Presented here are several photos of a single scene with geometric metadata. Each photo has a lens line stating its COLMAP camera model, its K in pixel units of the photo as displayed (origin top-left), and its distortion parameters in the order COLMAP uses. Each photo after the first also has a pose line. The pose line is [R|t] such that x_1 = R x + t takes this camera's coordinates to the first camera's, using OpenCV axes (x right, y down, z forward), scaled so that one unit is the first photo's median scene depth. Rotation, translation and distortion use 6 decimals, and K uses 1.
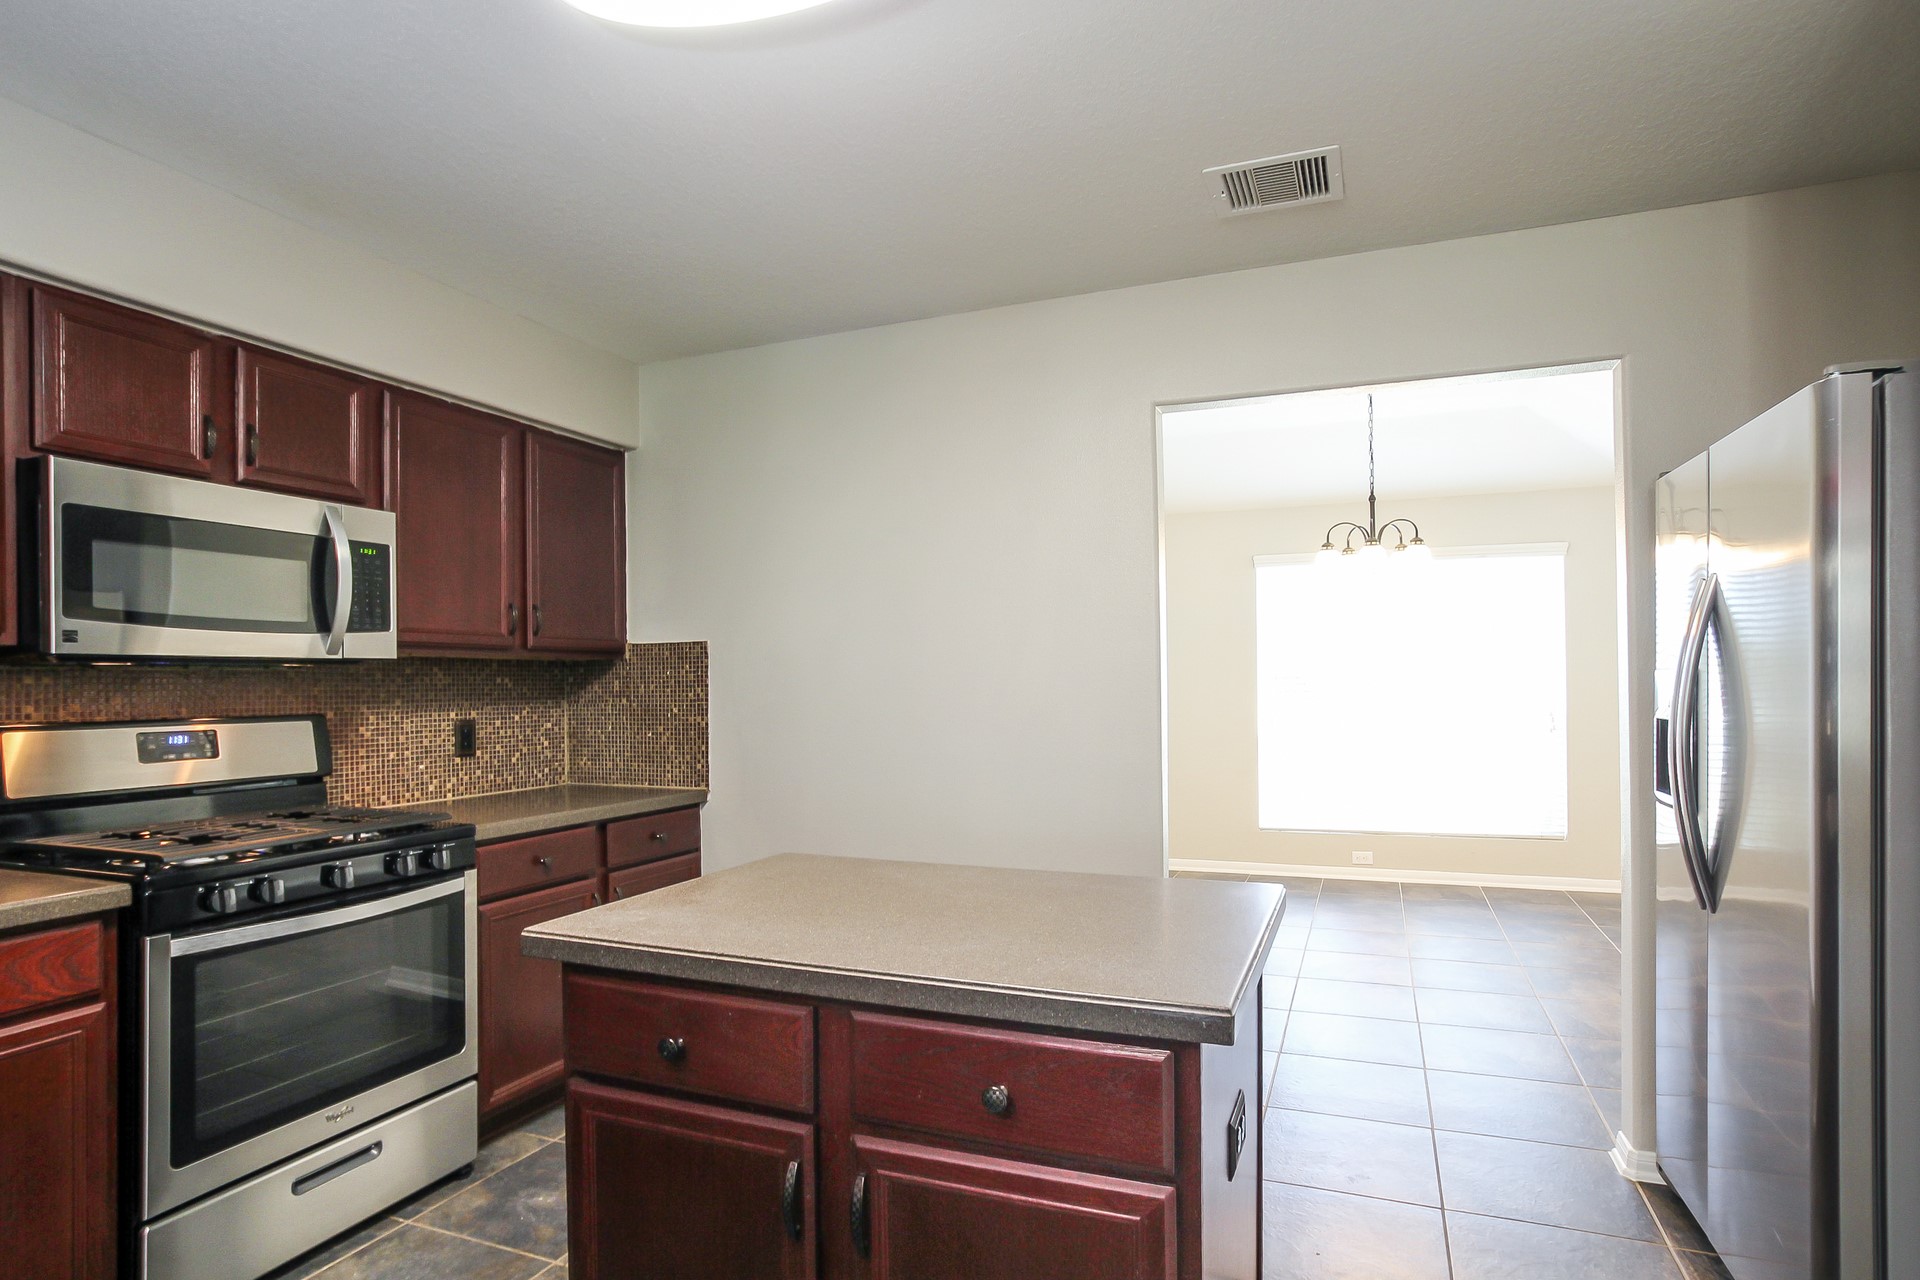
lens RADIAL K [[1003.4, 0, 944.7], [0, 1003.4, 687.6], [0, 0, 1]] dist [-0.034312, 0.010833]
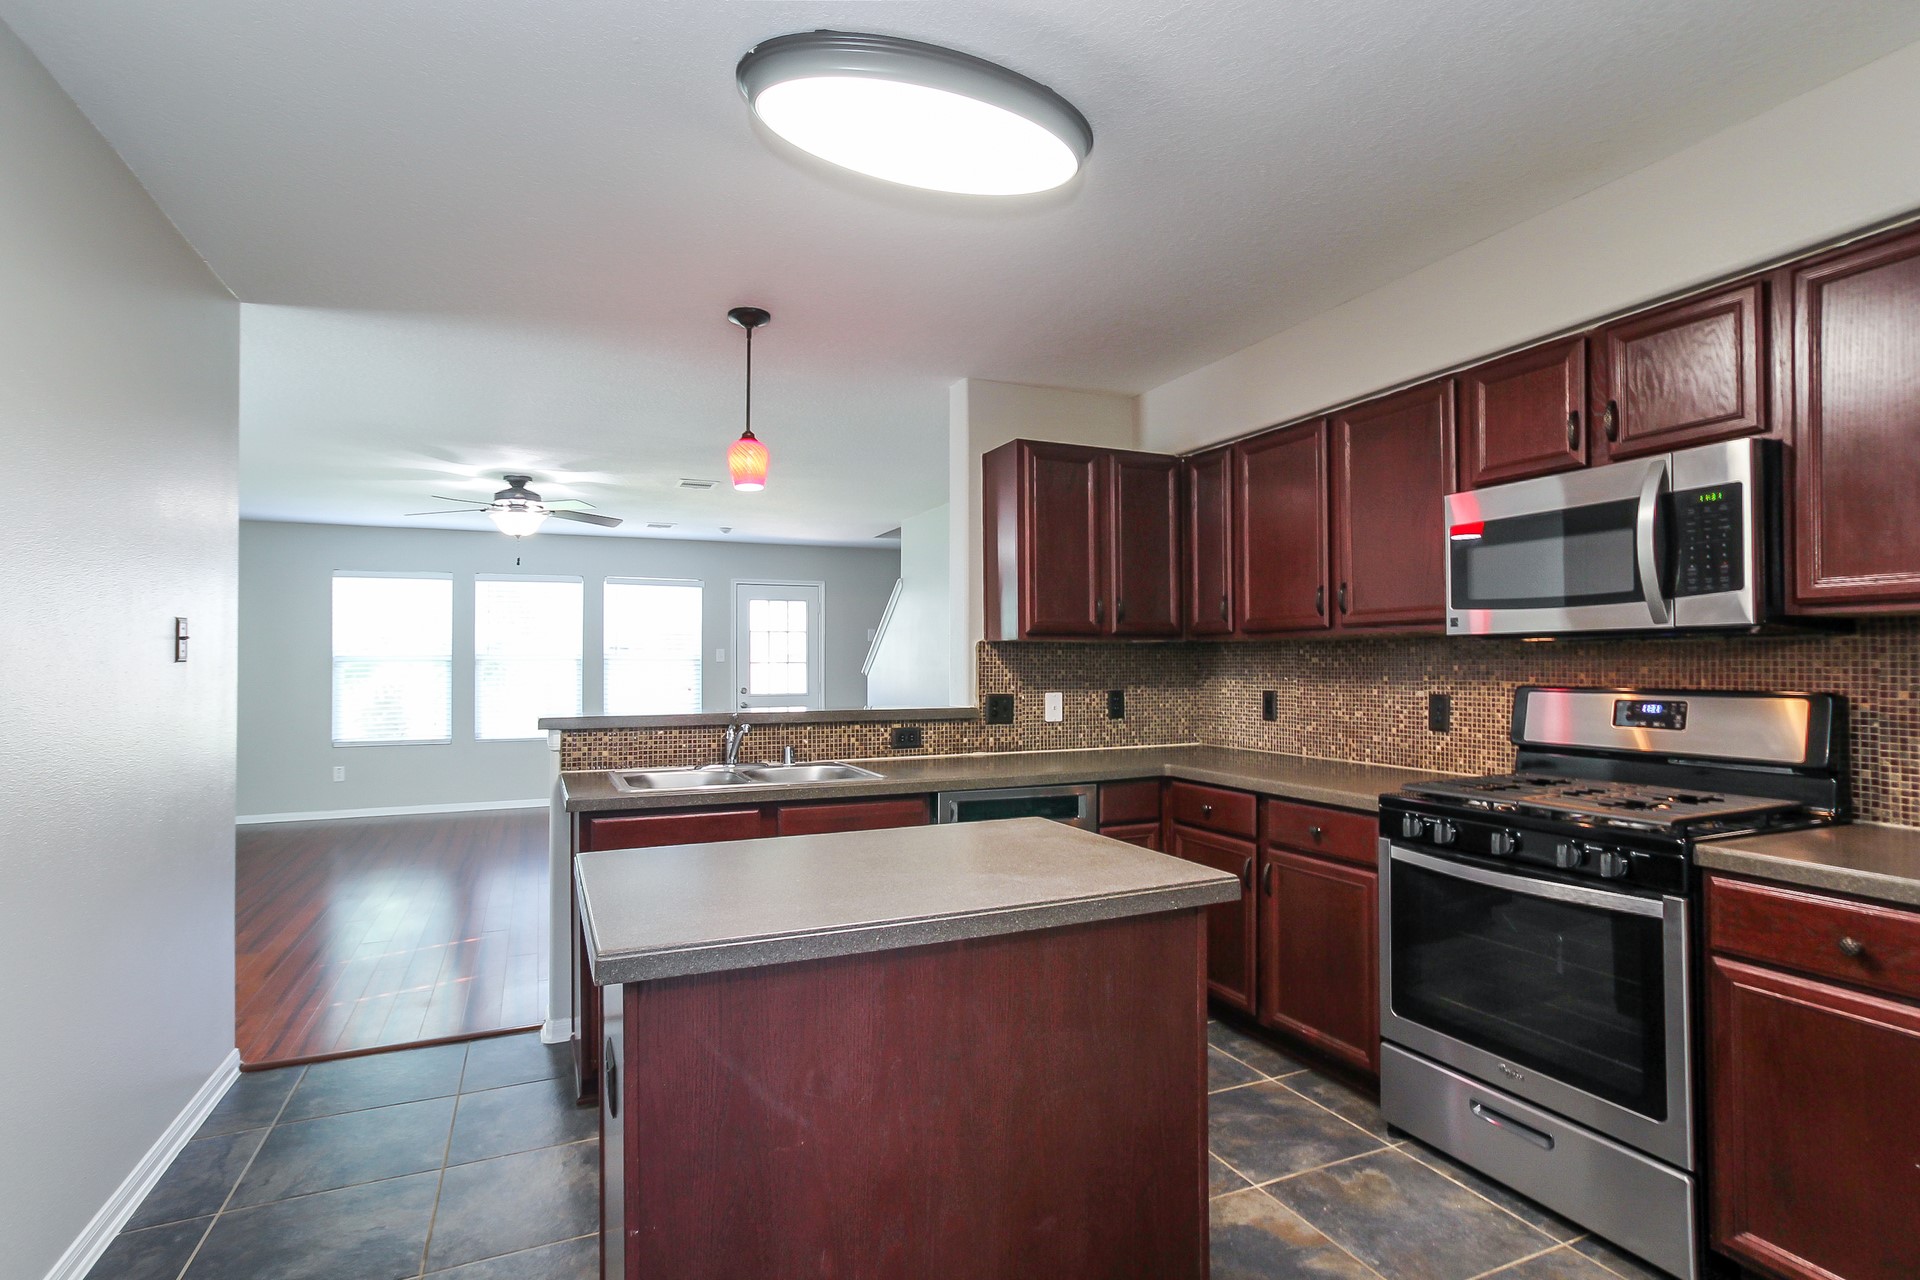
lens RADIAL K [[1003.4, 0, 956.5], [0, 1003.4, 635.1], [0, 0, 1]] dist [-0.034312, 0.010833]
pose [[-0.701287, -0.010199, -0.712806, 0.480172], [0.005524, 0.999790, -0.019740, -0.008628], [0.712858, -0.017780, -0.701083, 1.178736]]
